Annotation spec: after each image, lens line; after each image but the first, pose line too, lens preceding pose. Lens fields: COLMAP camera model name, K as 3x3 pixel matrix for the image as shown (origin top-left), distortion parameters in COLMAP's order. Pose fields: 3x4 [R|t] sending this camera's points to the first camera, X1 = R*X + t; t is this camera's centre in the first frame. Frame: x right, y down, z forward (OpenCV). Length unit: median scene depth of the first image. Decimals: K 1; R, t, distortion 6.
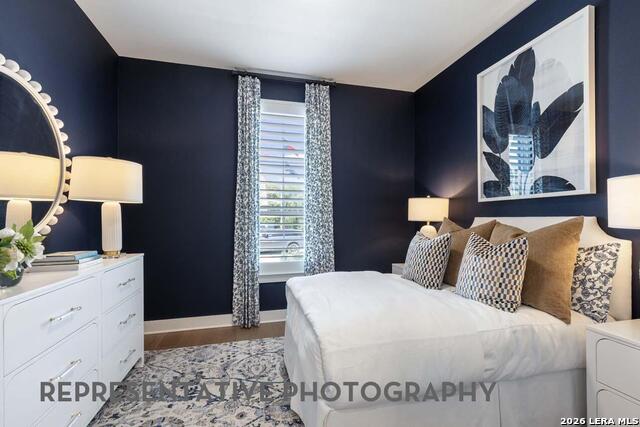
lens RADIAL K [[289.5, 0, 315.3], [0, 289.5, 215.0], [0, 0, 1]] dist [0.000988, -0.000056]
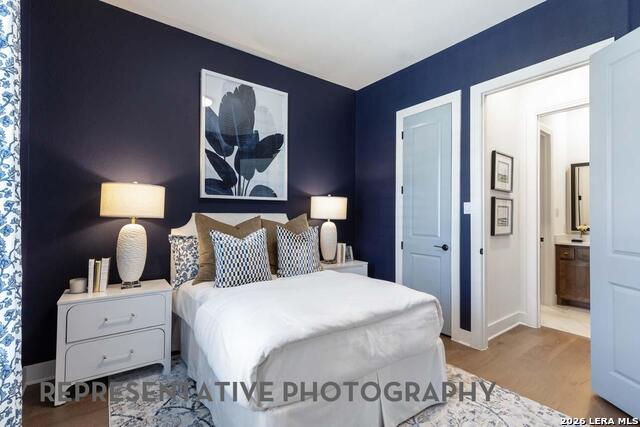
lens RADIAL K [[289.5, 0, 315.3], [0, 289.5, 215.0], [0, 0, 1]] dist [0.000988, -0.000056]
pose [[-0.350988, -0.014895, 0.936261, -0.572555], [-0.027064, 0.999617, 0.005757, -0.000997], [-0.935989, -0.023318, -0.351257, 1.096783]]
